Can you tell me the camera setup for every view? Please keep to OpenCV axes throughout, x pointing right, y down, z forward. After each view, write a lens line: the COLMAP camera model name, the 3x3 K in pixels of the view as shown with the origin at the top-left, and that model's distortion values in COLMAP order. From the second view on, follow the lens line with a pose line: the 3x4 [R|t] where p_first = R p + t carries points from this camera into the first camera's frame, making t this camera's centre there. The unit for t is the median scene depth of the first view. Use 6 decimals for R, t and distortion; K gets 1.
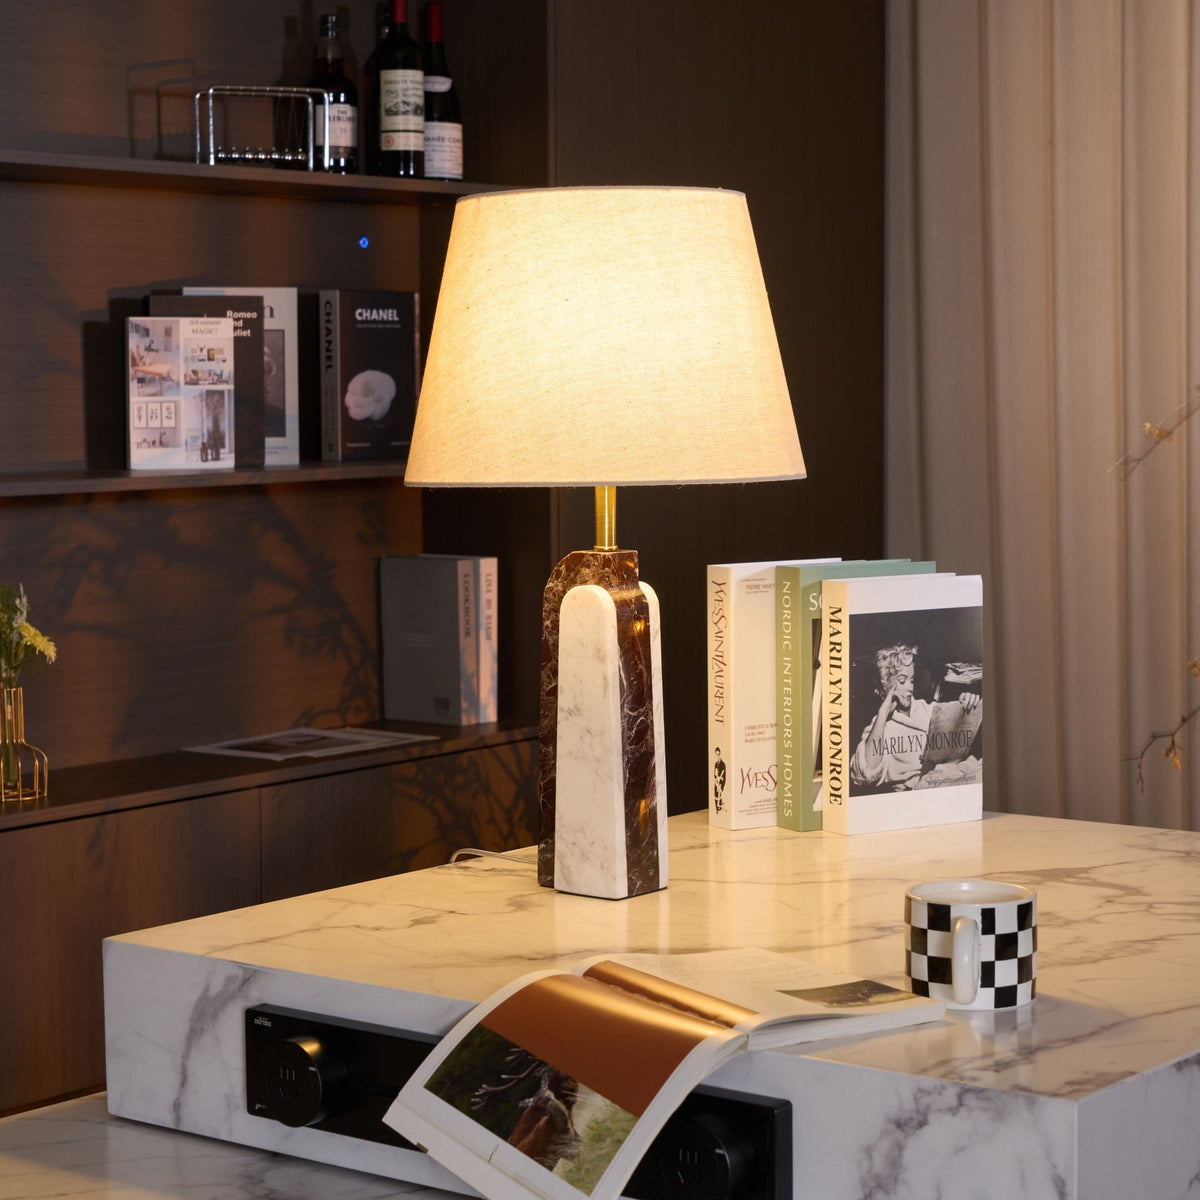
lens RADIAL K [[2839.8, 0, 580.3], [0, 2839.8, 601.9], [0, 0, 1]] dist [-0.022319, -0.158690]
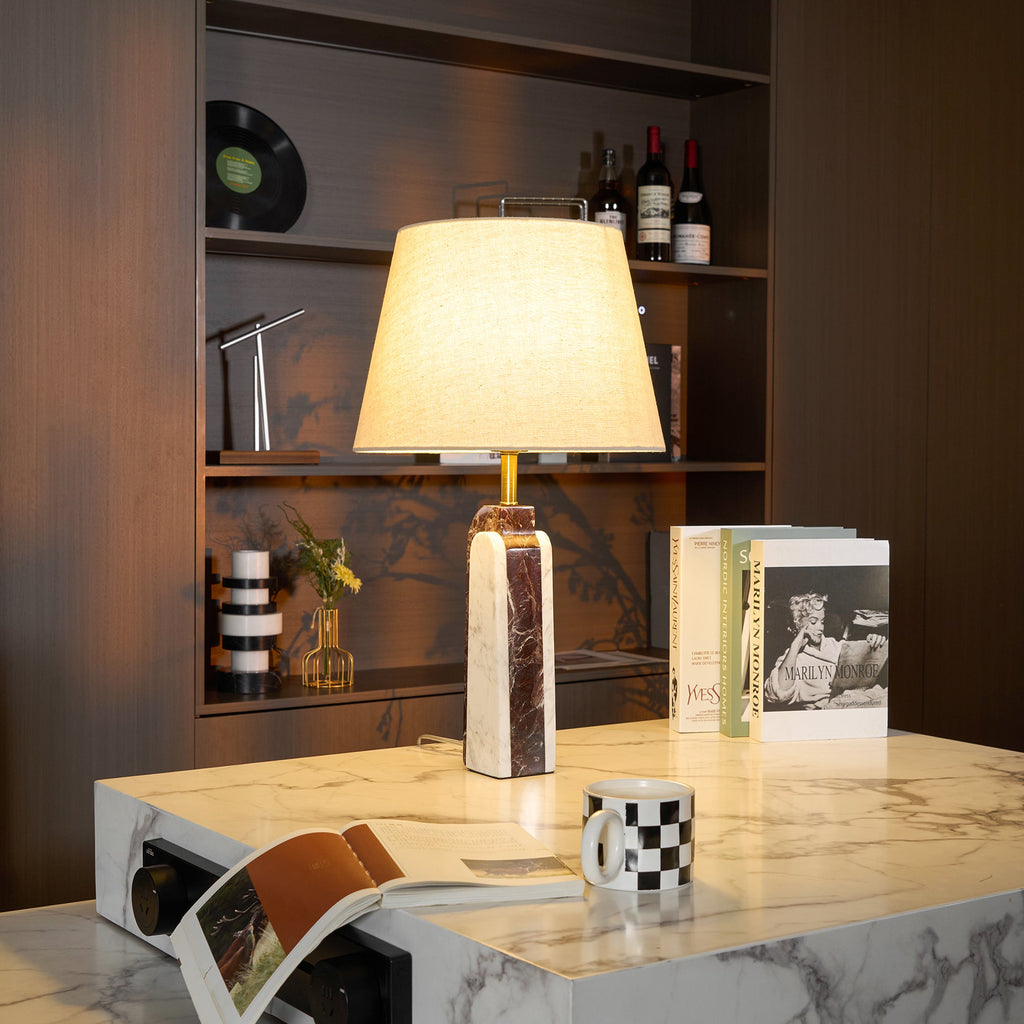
lens RADIAL K [[1821.5, 0, 524.8], [0, 1821.5, 507.1], [0, 0, 1]] dist [0.005011, -0.130948]
pose [[0.954885, 0.023962, -0.296007, 0.228533], [-0.035990, 0.998730, -0.035249, 0.010015], [0.294787, 0.044312, 0.954535, 0.188547]]
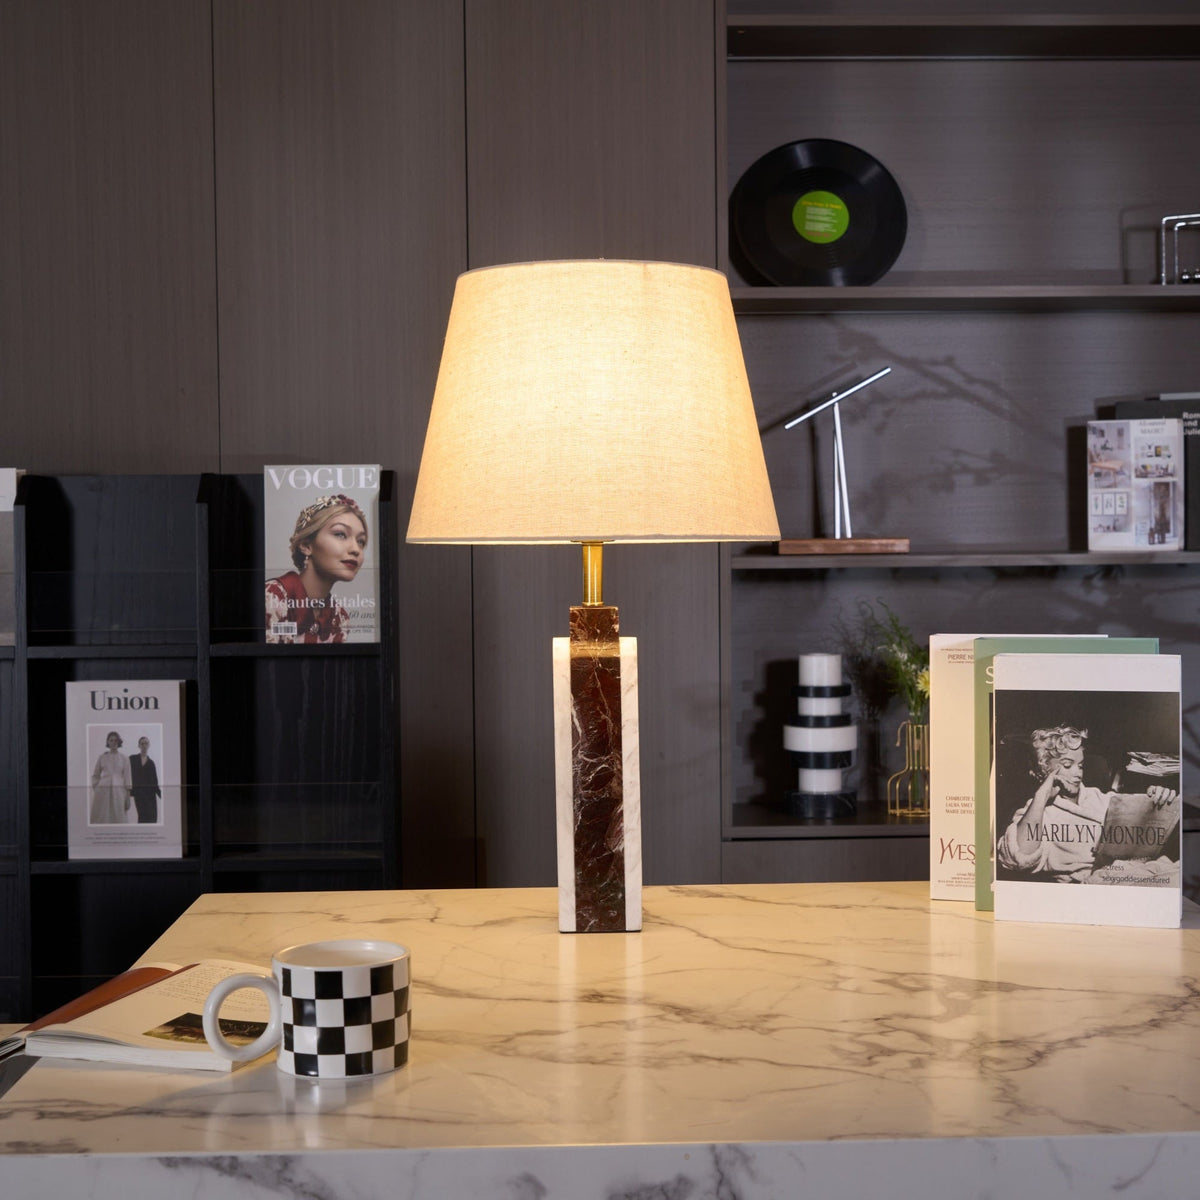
lens RADIAL K [[2035.9, 0, 623.2], [0, 2035.9, 602.6], [0, 0, 1]] dist [0.006528, -0.143308]
pose [[0.640104, 0.030449, -0.767685, 0.532931], [-0.054608, 0.998490, -0.005930, -0.013758], [0.766345, 0.045717, 0.640800, 0.452892]]
